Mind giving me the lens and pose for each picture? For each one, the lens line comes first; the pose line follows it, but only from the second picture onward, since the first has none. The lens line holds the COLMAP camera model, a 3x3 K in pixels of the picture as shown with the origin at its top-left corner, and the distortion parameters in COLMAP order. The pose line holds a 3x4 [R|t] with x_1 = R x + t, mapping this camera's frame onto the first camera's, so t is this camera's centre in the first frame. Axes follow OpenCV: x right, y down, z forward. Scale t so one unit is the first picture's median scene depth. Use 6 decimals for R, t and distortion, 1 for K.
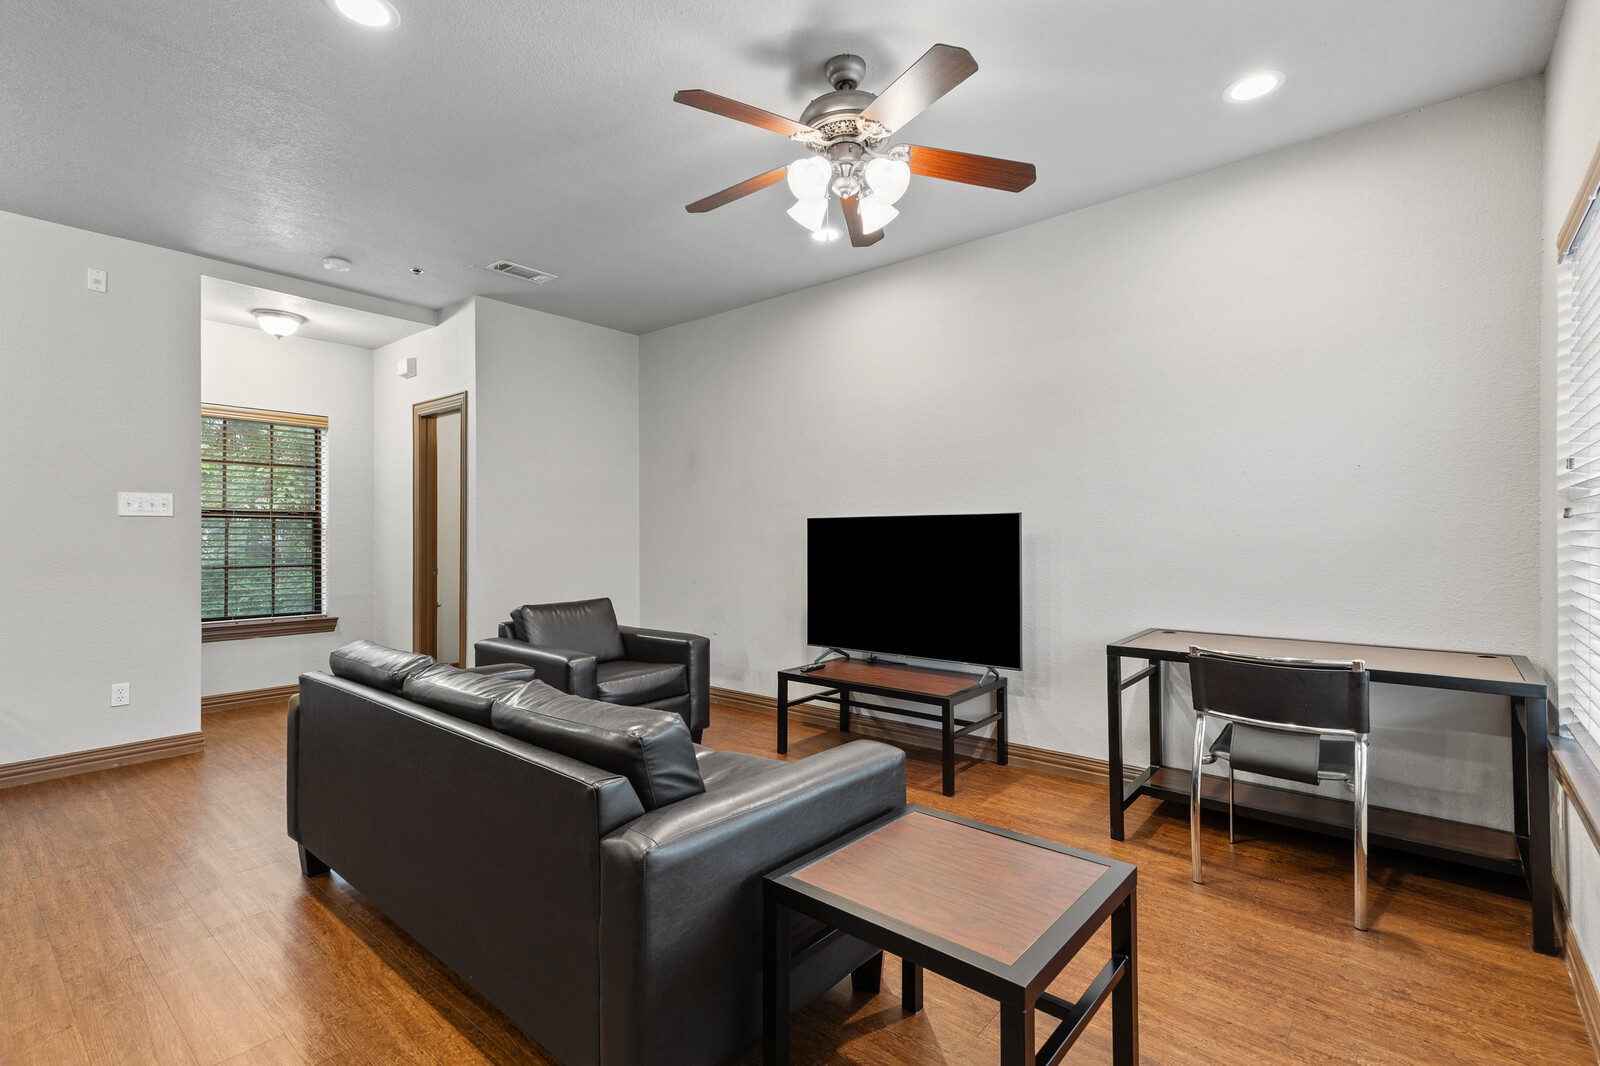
lens RADIAL K [[723.9, 0, 800.0], [0, 723.9, 530.2], [0, 0, 1]] dist [0.017314, 0.000333]
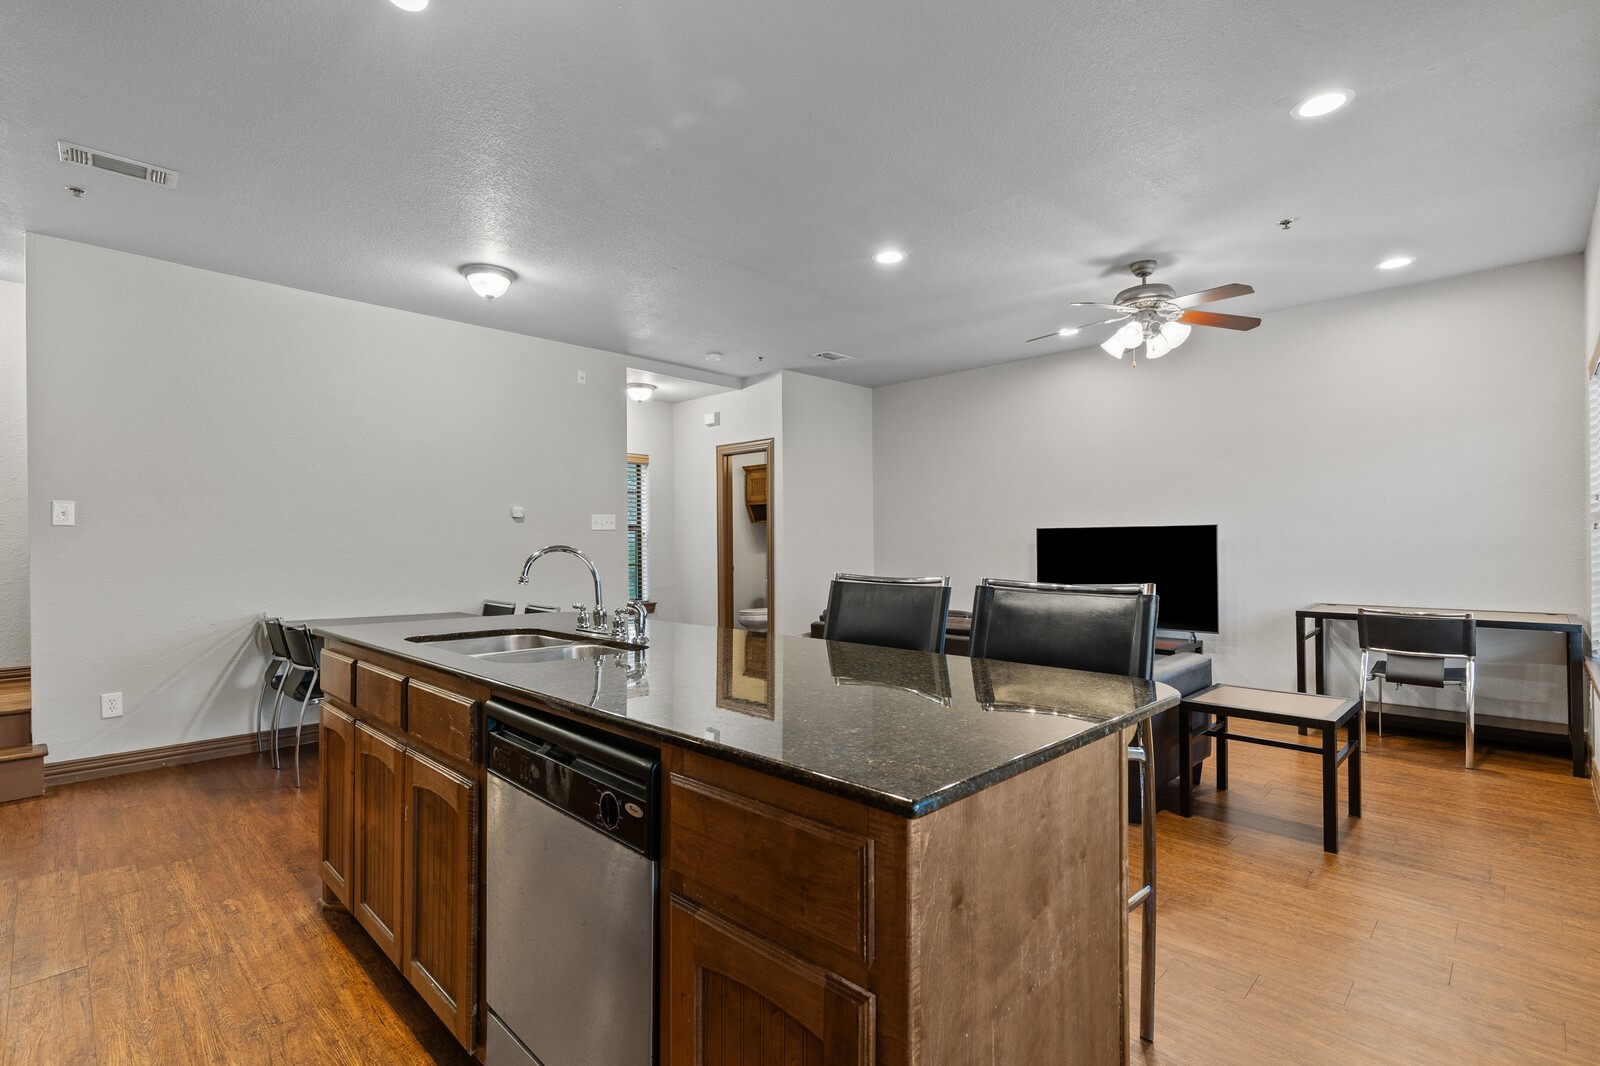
lens RADIAL K [[721.1, 0, 800.0], [0, 721.1, 533.0], [0, 0, 1]] dist [0.000775, -0.000140]
pose [[0.997168, -0.005311, -0.075012, -0.558466], [0.005056, 0.999981, -0.003590, -0.009208], [0.075030, 0.003200, 0.997176, -0.667420]]
